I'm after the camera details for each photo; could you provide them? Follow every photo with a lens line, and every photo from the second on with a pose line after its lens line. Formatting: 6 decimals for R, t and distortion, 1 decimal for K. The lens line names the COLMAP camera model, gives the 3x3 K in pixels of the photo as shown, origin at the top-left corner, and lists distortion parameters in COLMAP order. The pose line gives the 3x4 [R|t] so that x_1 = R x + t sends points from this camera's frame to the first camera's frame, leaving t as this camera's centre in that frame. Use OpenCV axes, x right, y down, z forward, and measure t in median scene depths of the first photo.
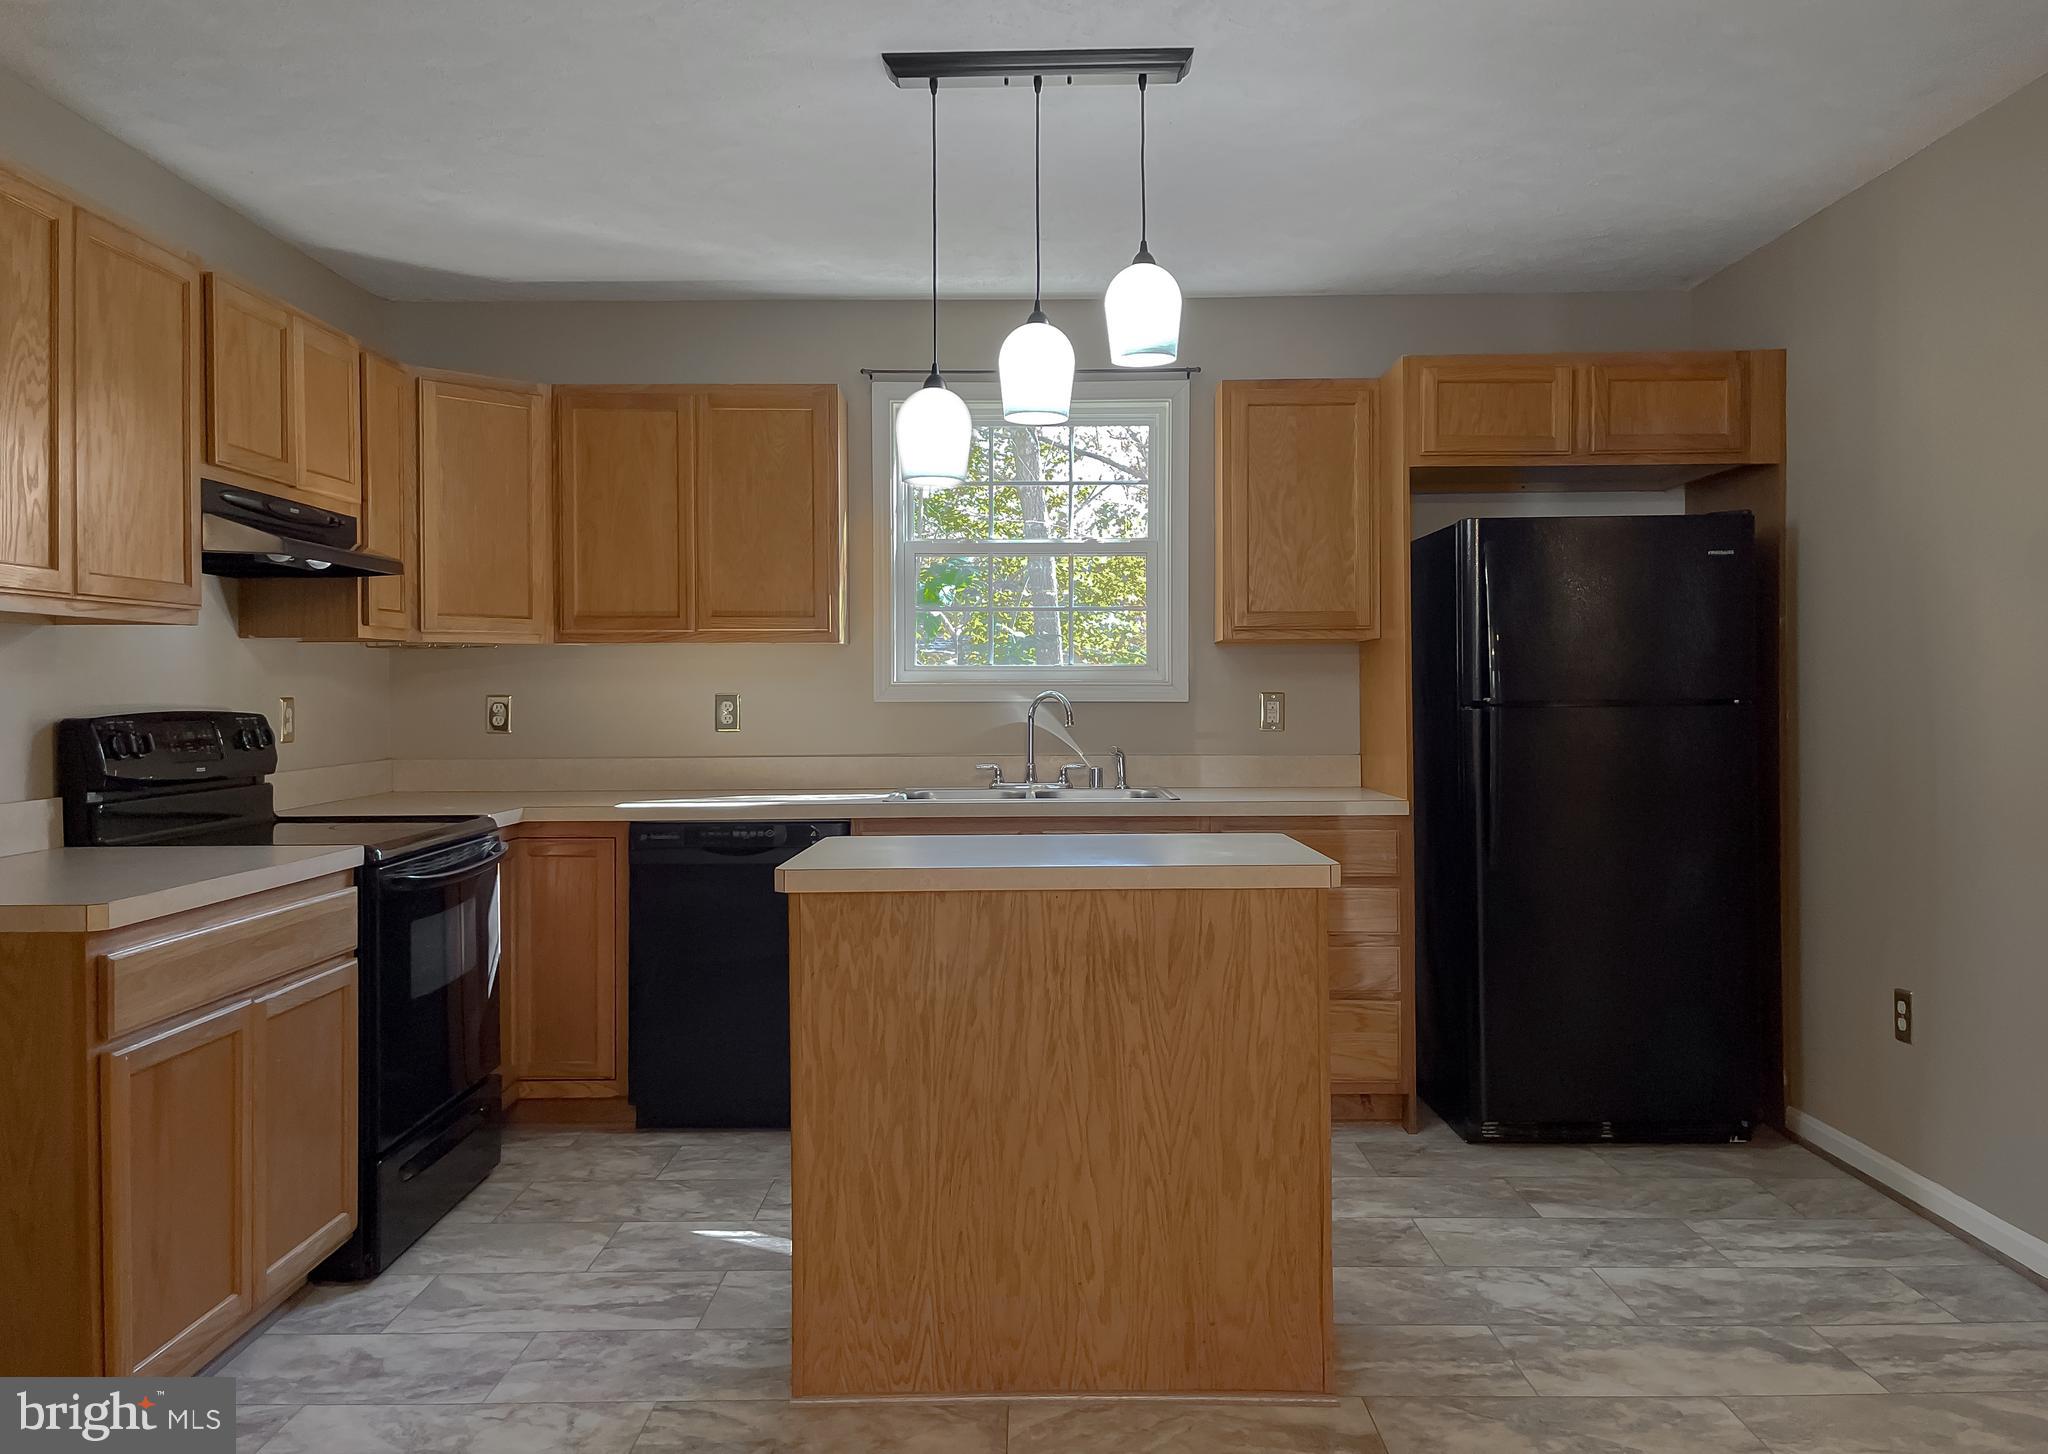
lens RADIAL K [[1565.6, 0, 1022.0], [0, 1565.6, 679.9], [0, 0, 1]] dist [0.045920, -0.032832]
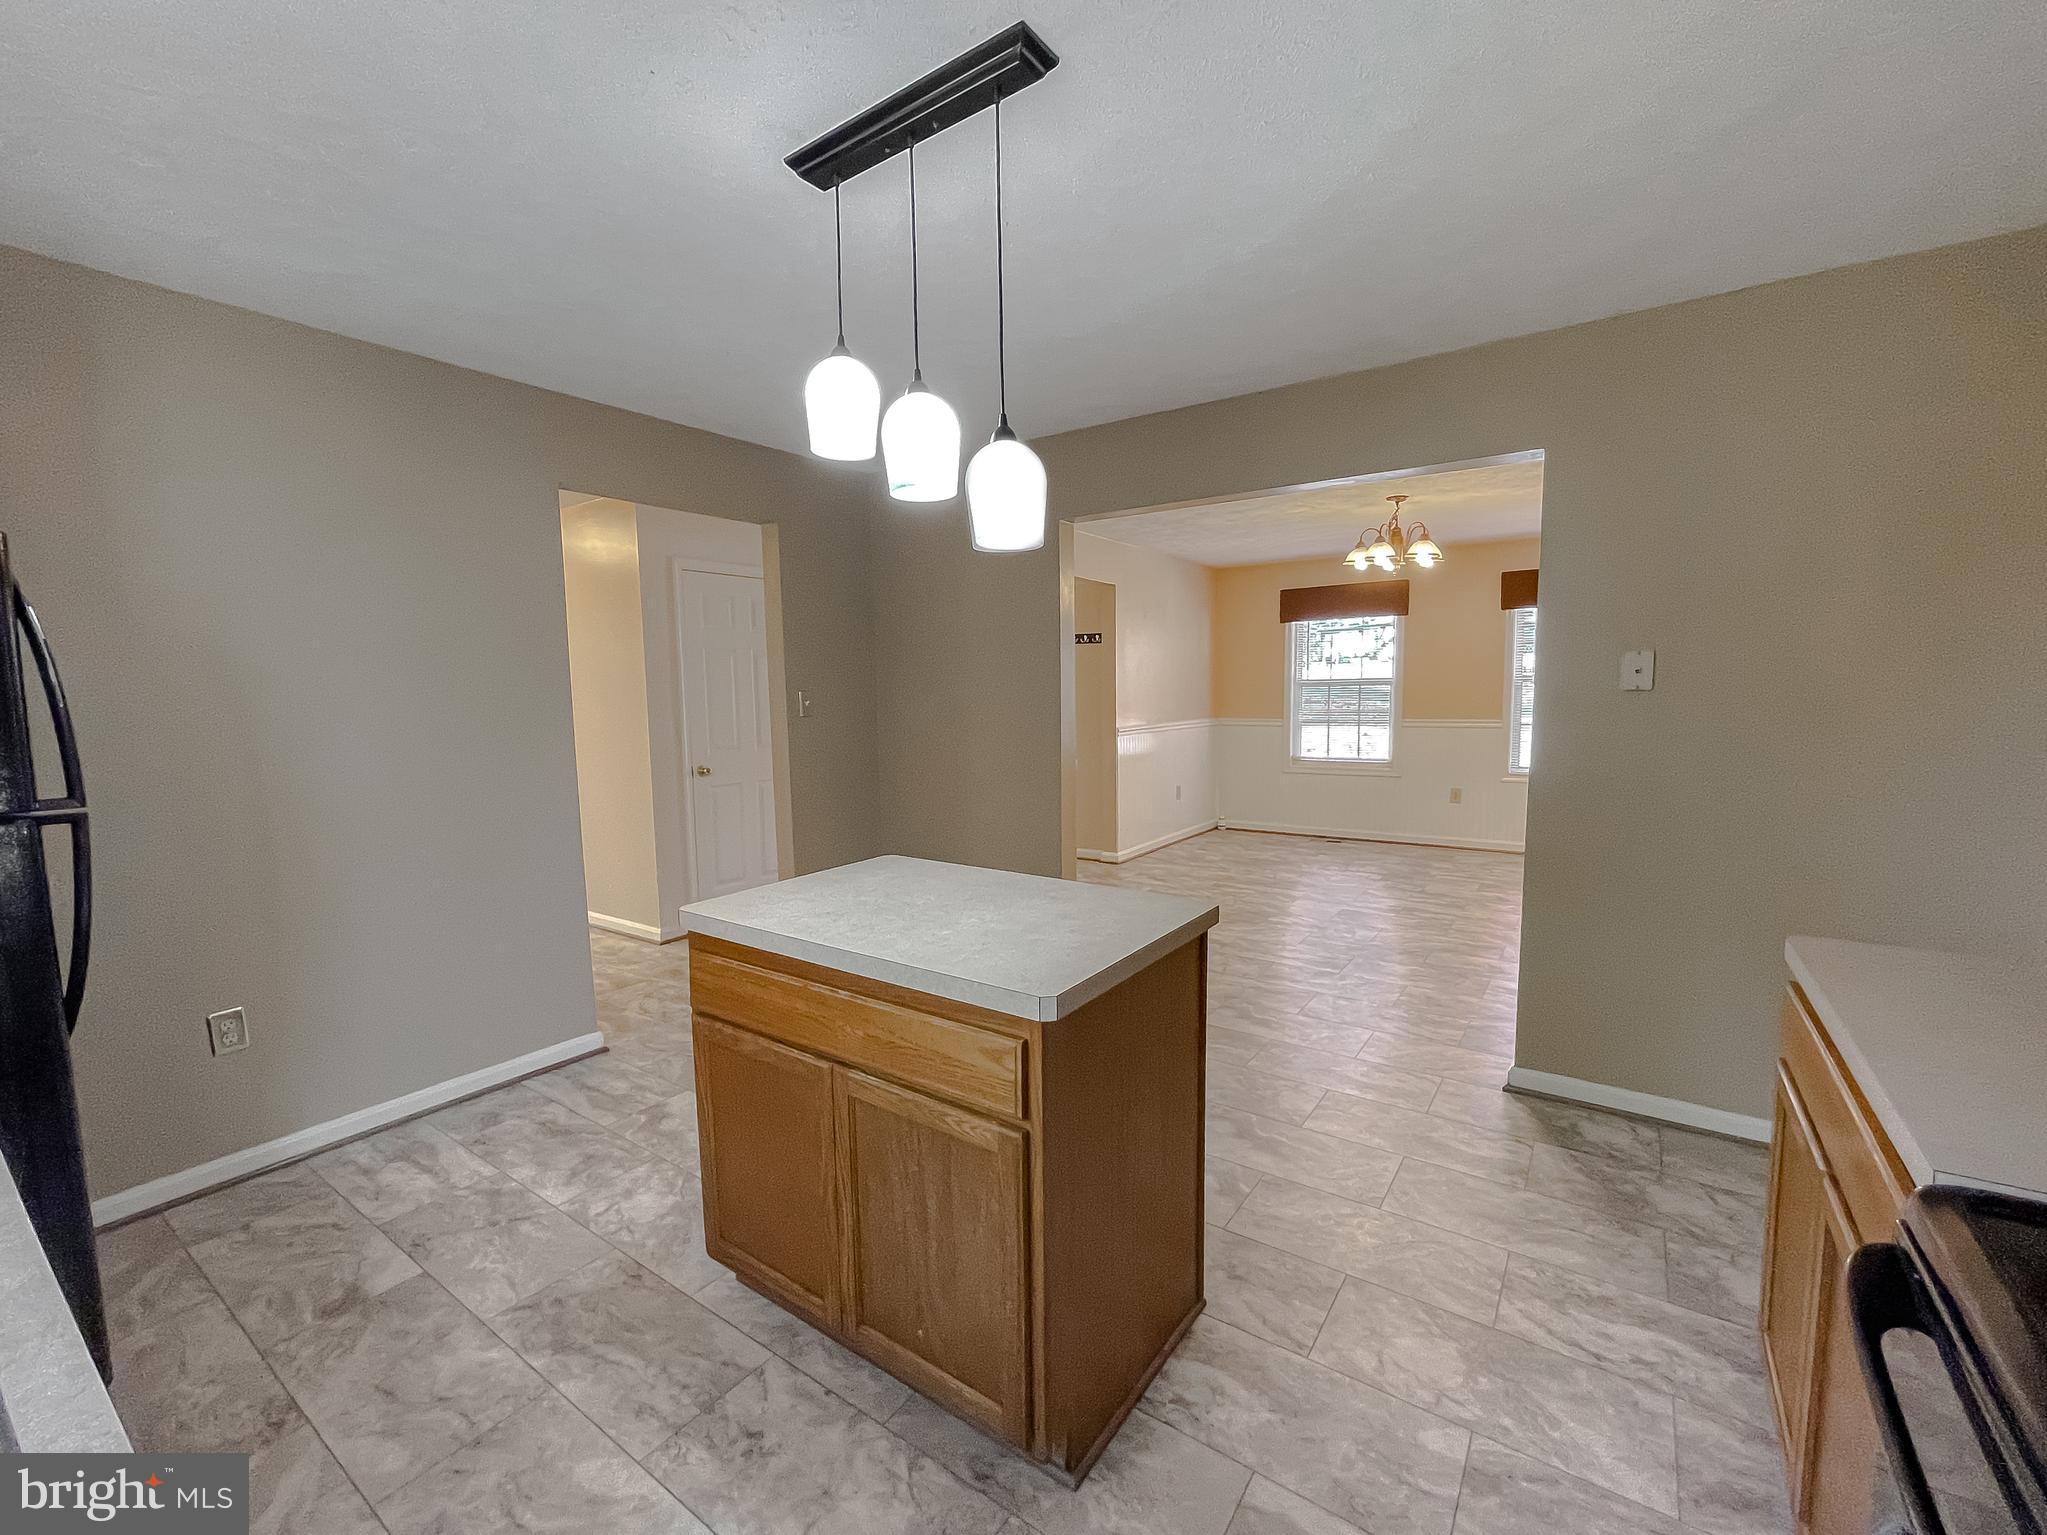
lens RADIAL K [[862.5, 0, 1015.0], [0, 862.5, 775.9], [0, 0, 1]] dist [-0.000327, -0.000424]
pose [[-0.820300, -0.039755, 0.570550, -0.323316], [0.014173, 0.995862, 0.089767, -0.033277], [-0.571758, 0.081723, -0.816342, 1.299338]]
